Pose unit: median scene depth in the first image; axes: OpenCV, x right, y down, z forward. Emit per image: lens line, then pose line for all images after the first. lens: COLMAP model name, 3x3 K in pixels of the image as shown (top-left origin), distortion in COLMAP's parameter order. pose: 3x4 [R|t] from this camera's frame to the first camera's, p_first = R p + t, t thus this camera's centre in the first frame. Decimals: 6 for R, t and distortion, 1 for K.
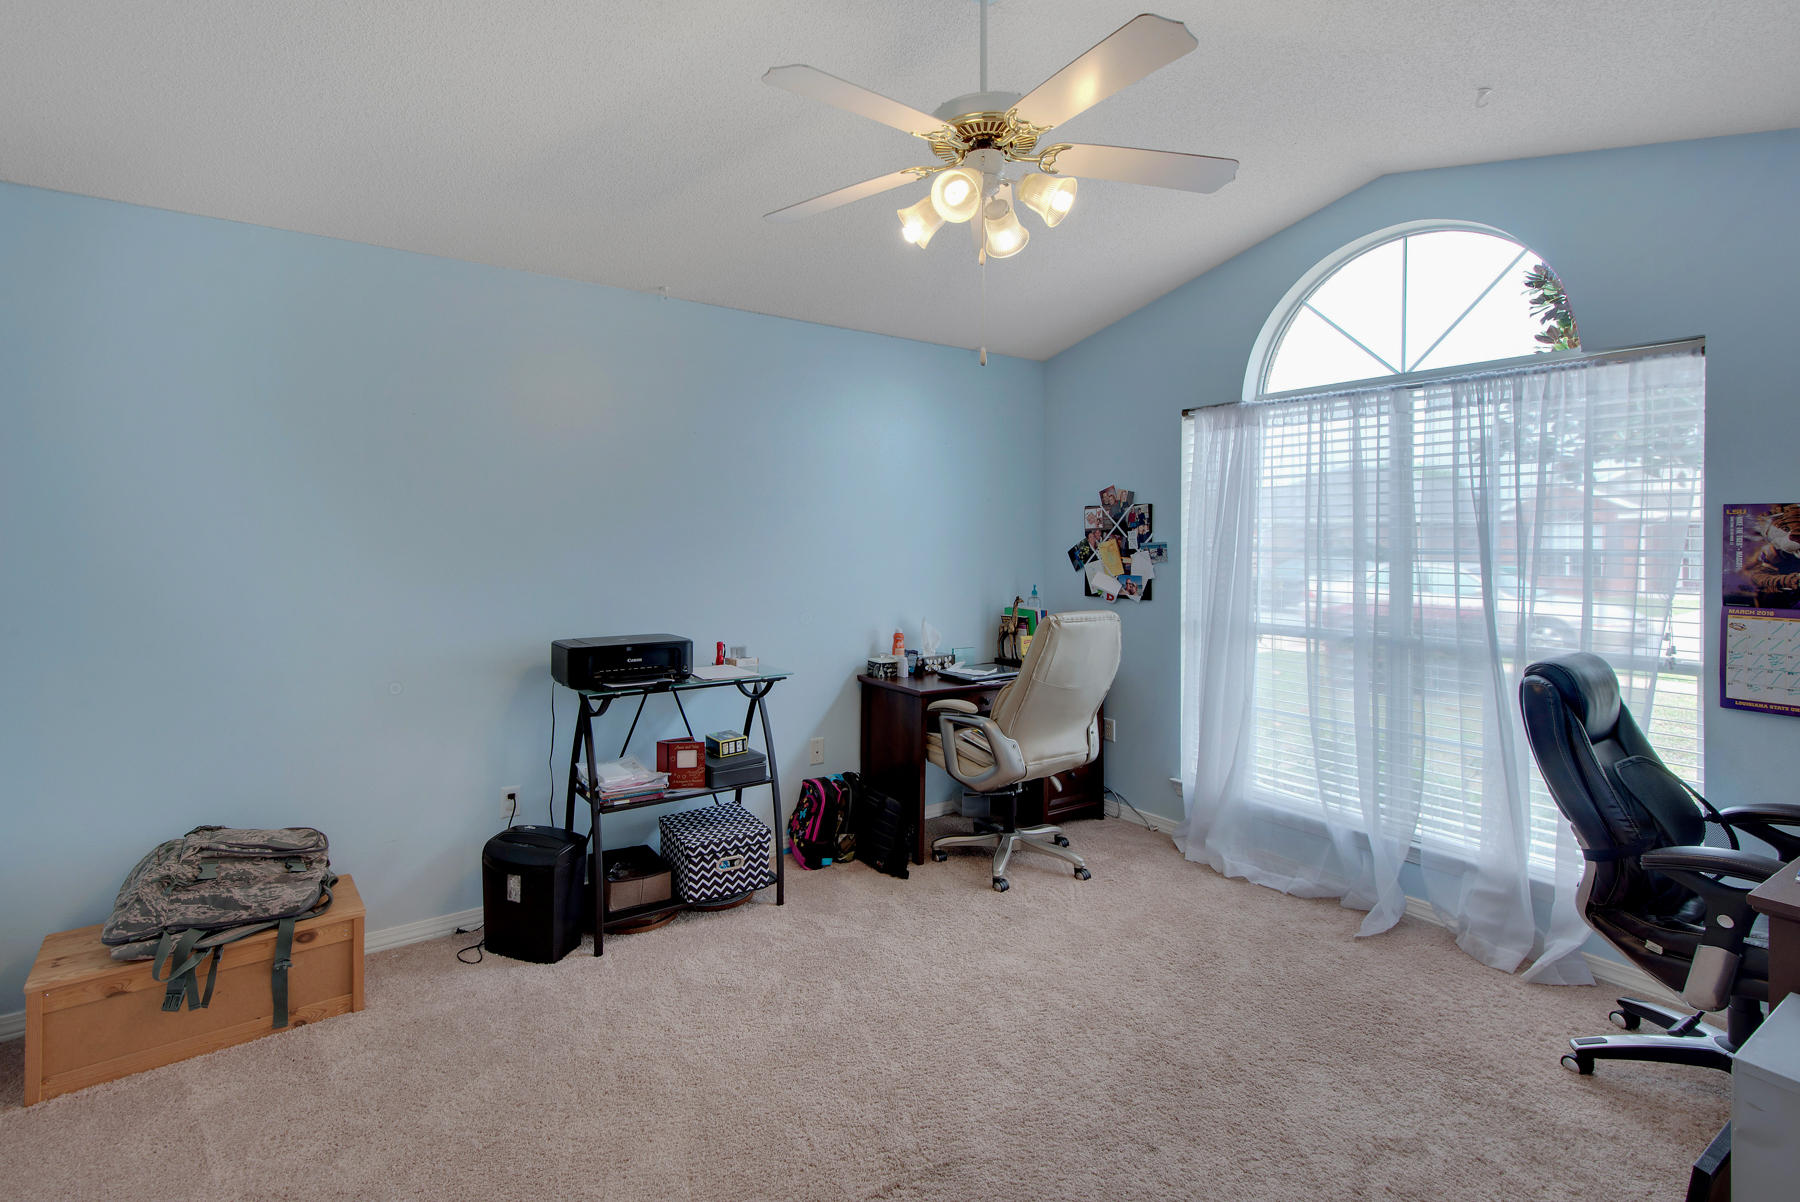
lens RADIAL K [[835.8, 0, 839.5], [0, 835.8, 532.5], [0, 0, 1]] dist [0.000035, 0.000442]
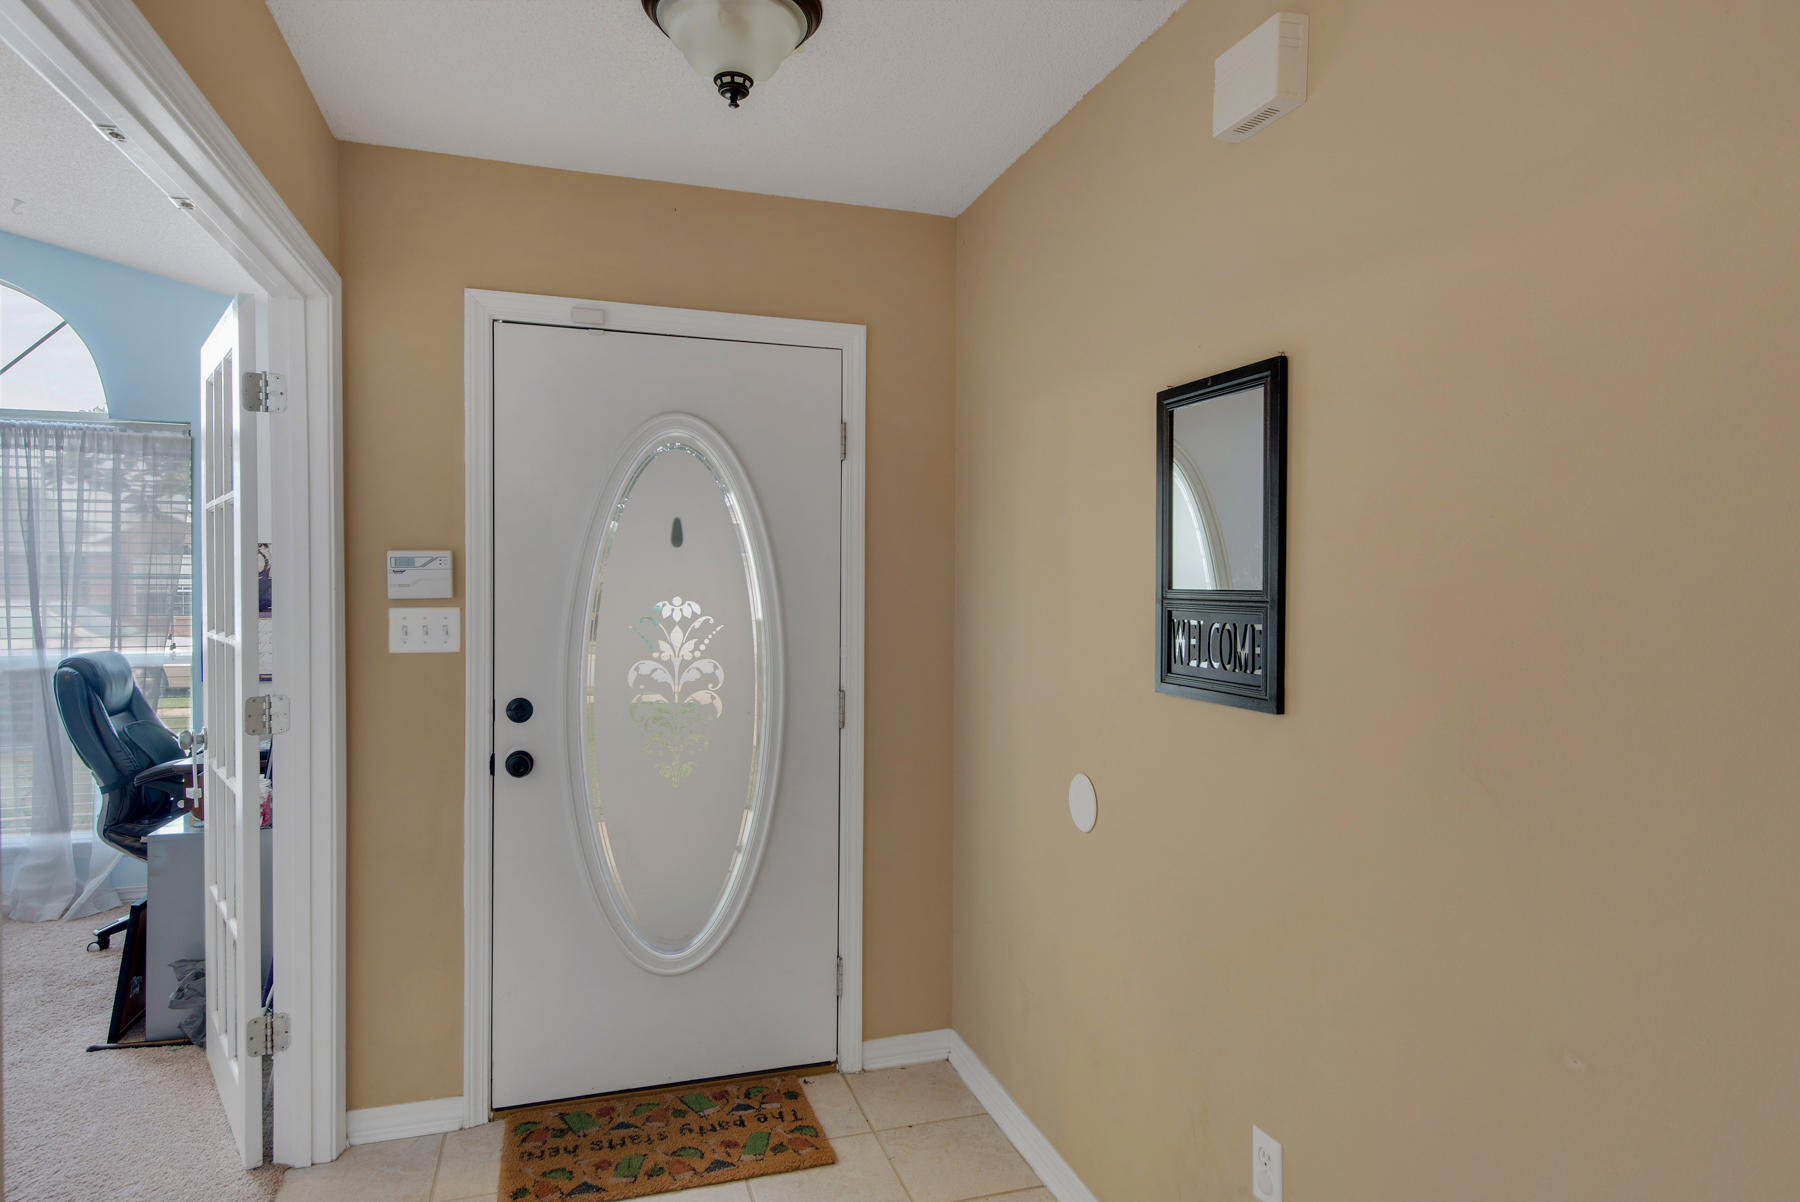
lens RADIAL K [[1069.1, 0, 900.0], [0, 1069.1, 601.0], [0, 0, 1]] dist [0.003717, 0.001940]
pose [[0.253605, -0.021963, 0.967059, -0.347950], [-0.008791, 0.999649, 0.025009, 0.009164], [-0.967268, -0.014844, 0.253323, -0.520249]]
